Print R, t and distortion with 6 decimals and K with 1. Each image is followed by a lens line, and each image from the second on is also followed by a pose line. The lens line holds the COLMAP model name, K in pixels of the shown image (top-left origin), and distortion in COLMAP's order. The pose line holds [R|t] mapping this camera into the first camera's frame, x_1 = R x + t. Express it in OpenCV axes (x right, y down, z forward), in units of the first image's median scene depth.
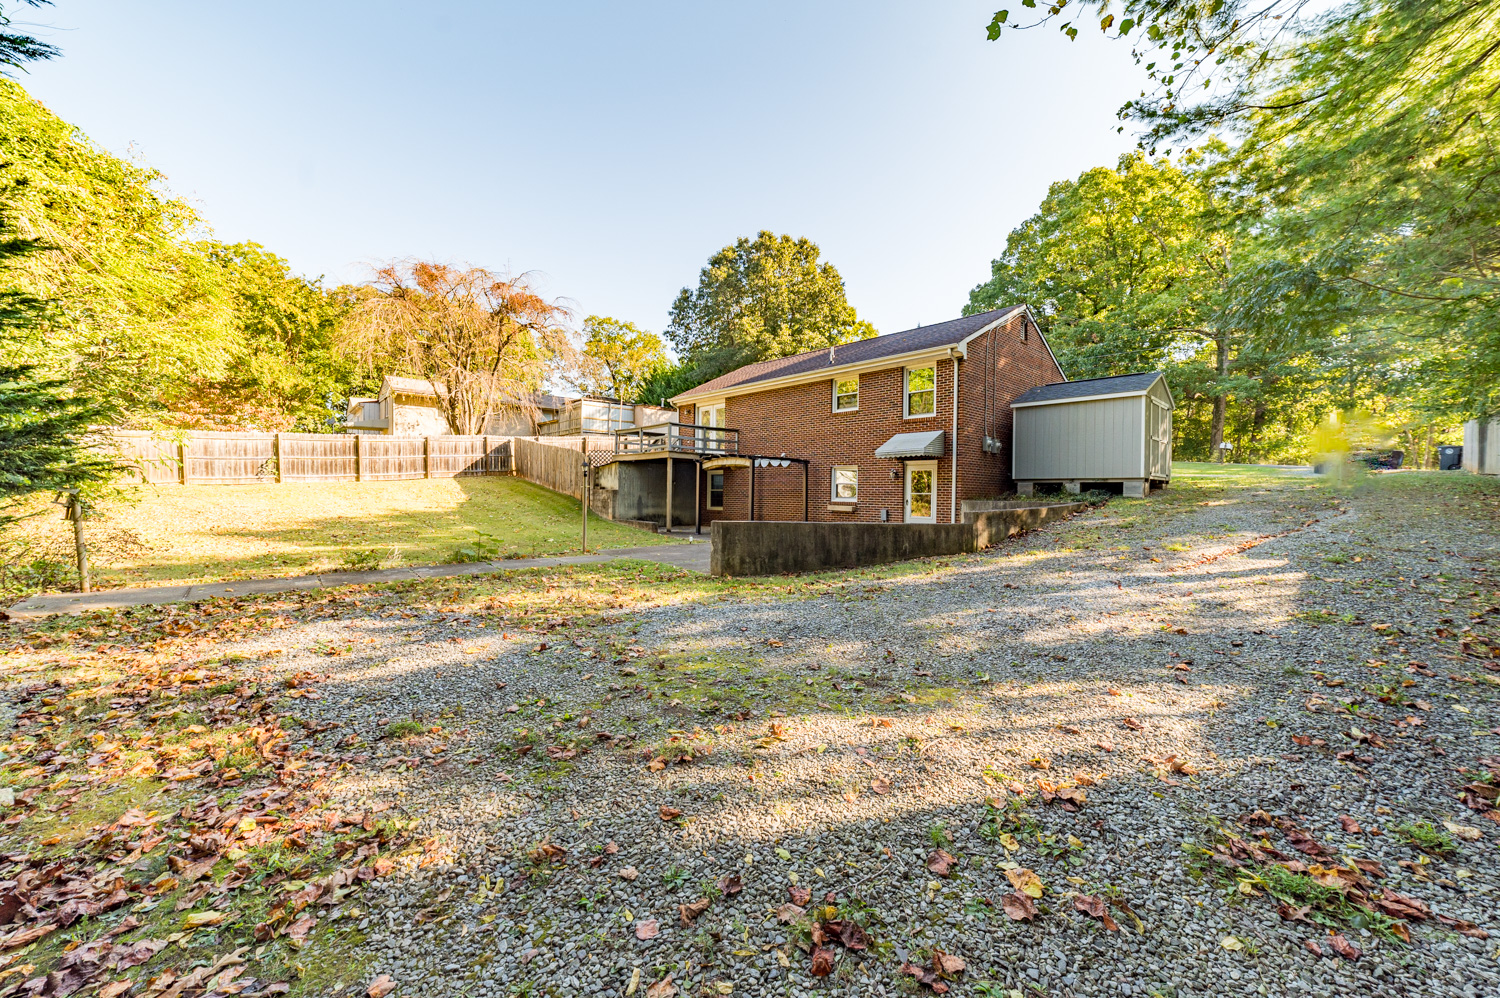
lens RADIAL K [[569.0, 0, 755.1], [0, 569.0, 503.0], [0, 0, 1]] dist [-0.024049, 0.009672]
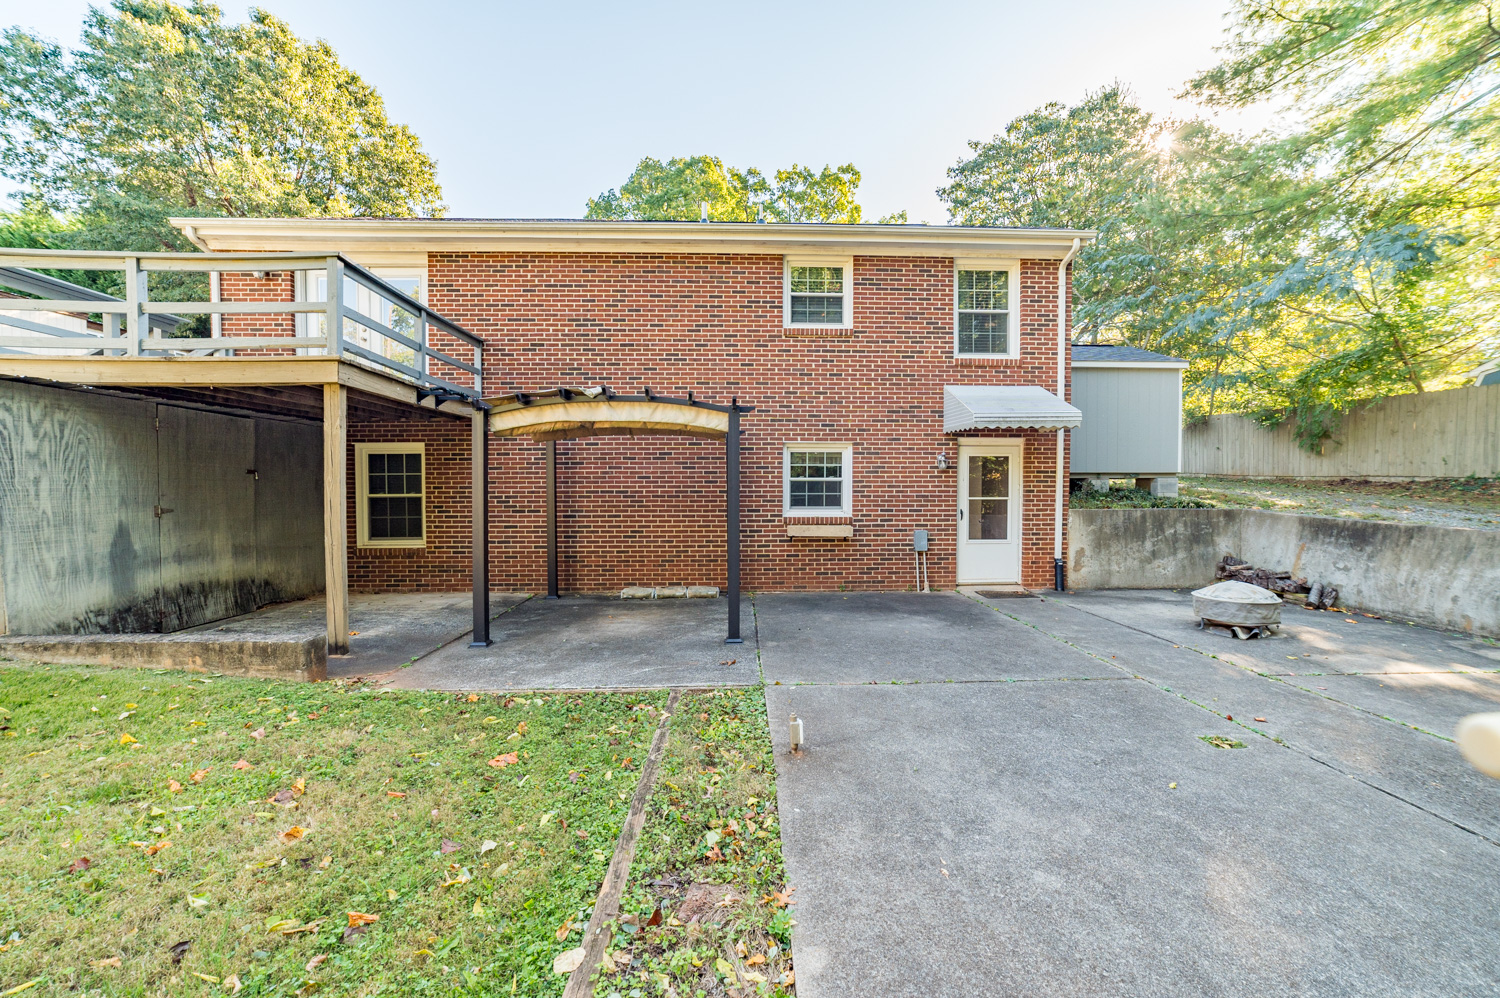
lens RADIAL K [[569.0, 0, 755.1], [0, 569.0, 503.0], [0, 0, 1]] dist [-0.024049, 0.009672]
pose [[0.657142, -0.032668, 0.753058, -0.229381], [0.021593, 0.999466, 0.024514, -0.025439], [-0.753457, 0.000151, 0.657497, 0.683166]]
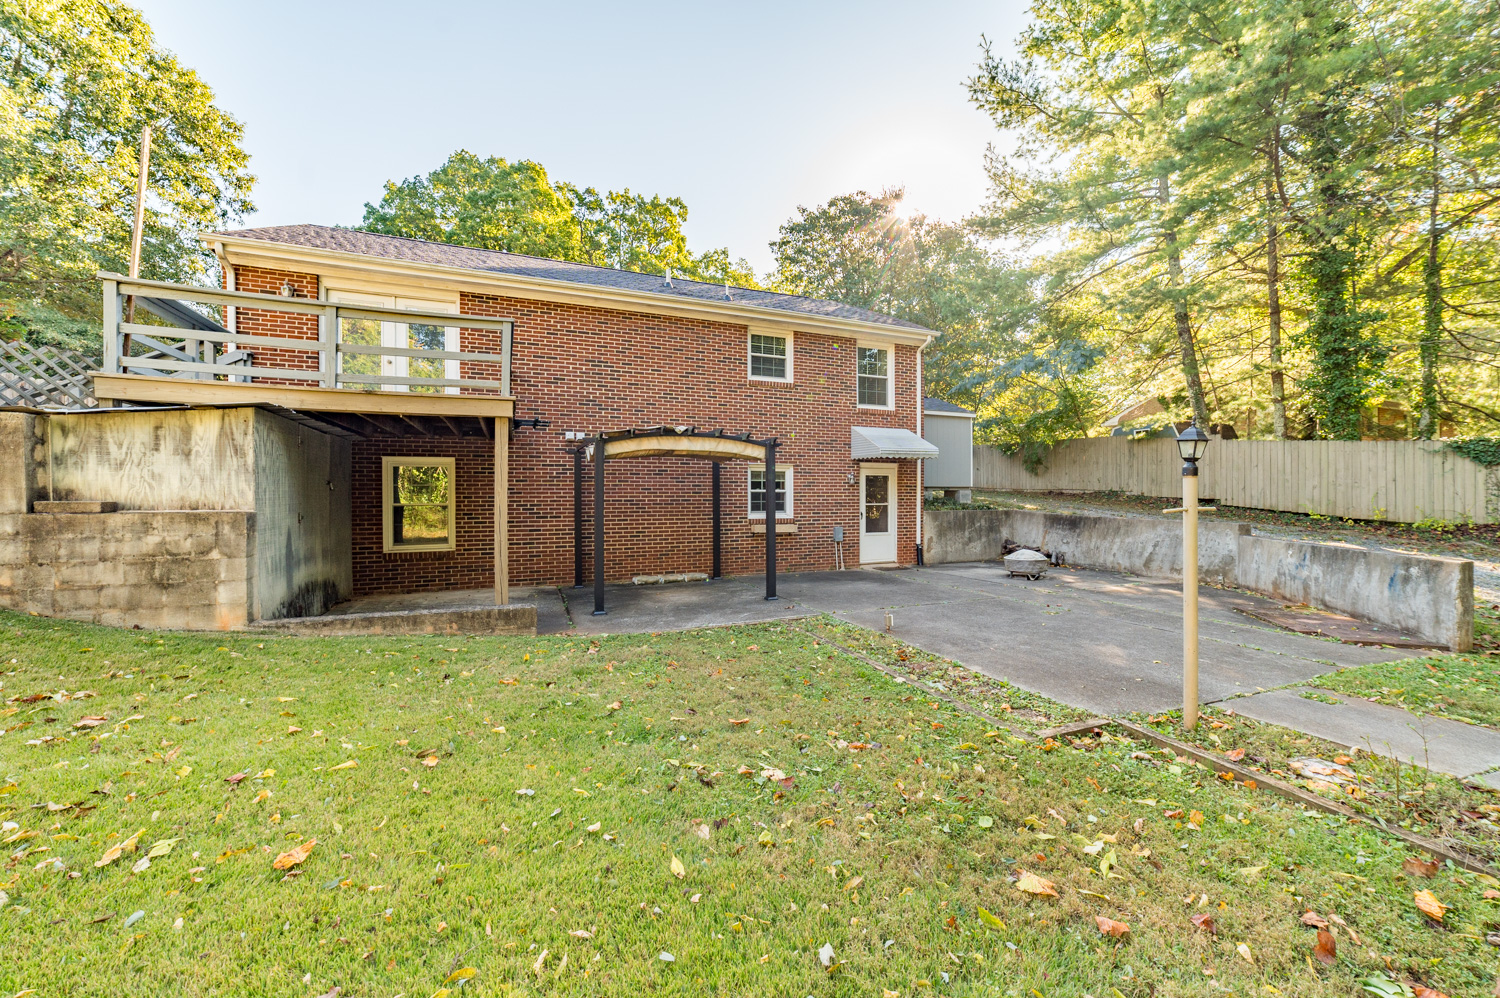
lens RADIAL K [[569.0, 0, 755.1], [0, 569.0, 503.0], [0, 0, 1]] dist [-0.024049, 0.009672]
pose [[0.348722, -0.021181, 0.936987, -0.442507], [0.022597, 0.999644, 0.014188, -0.028196], [-0.936954, 0.016225, 0.349076, 0.743979]]
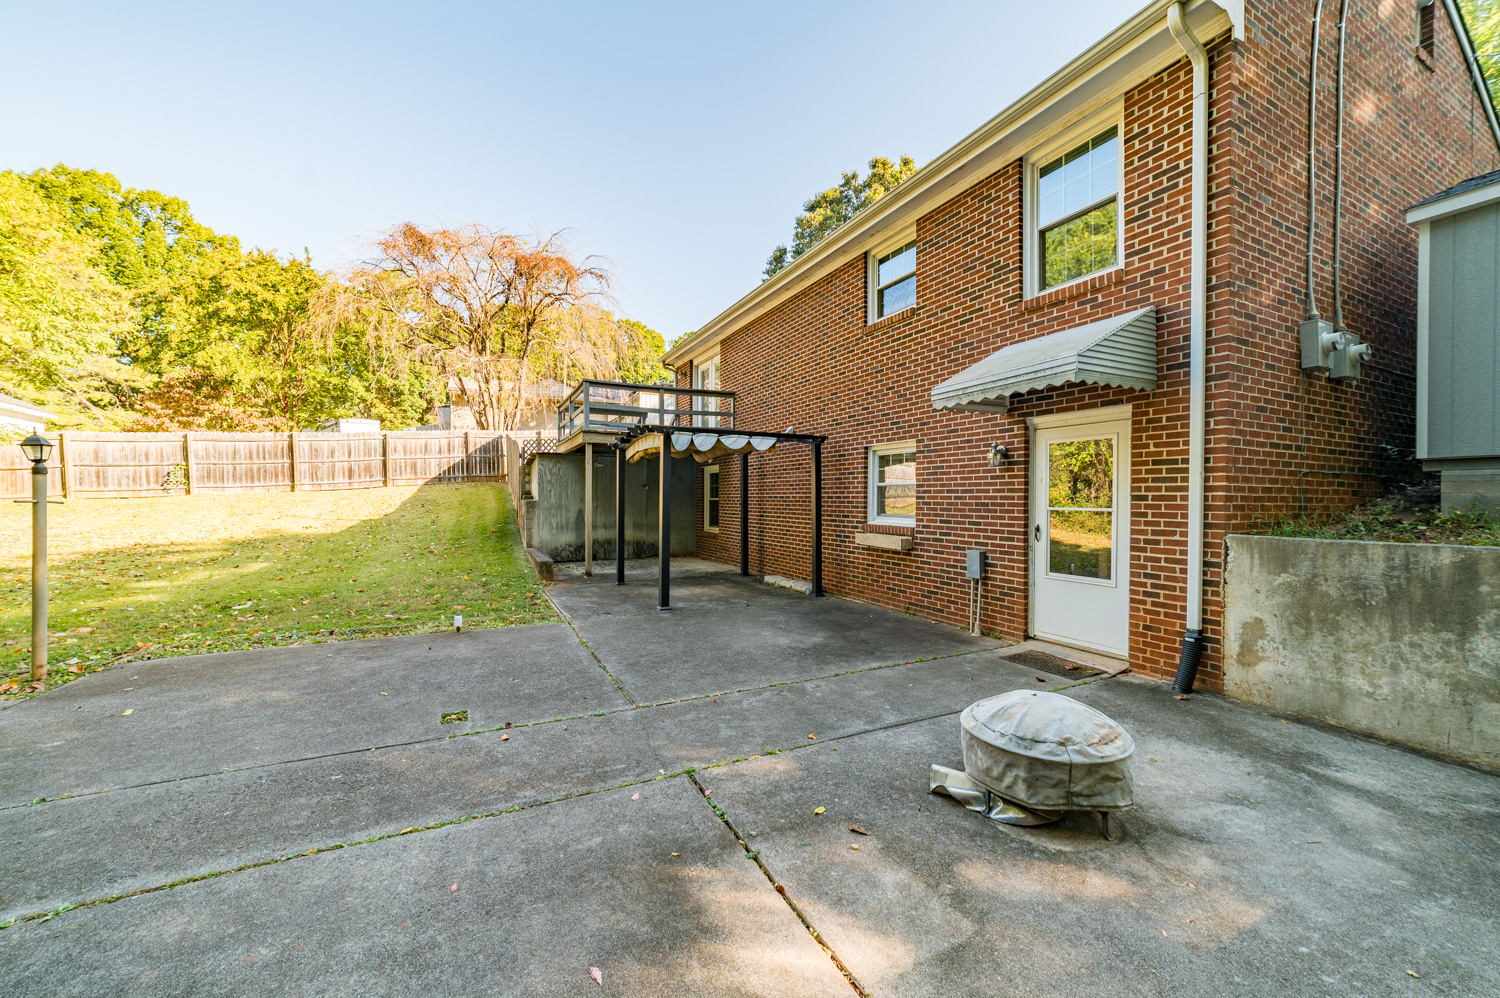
lens RADIAL K [[569.0, 0, 755.1], [0, 569.0, 503.0], [0, 0, 1]] dist [-0.024049, 0.009672]
pose [[0.958803, -0.007436, -0.283976, 0.170289], [0.005202, 0.999949, -0.008620, -0.015225], [0.284025, 0.006788, 0.958793, 0.522498]]
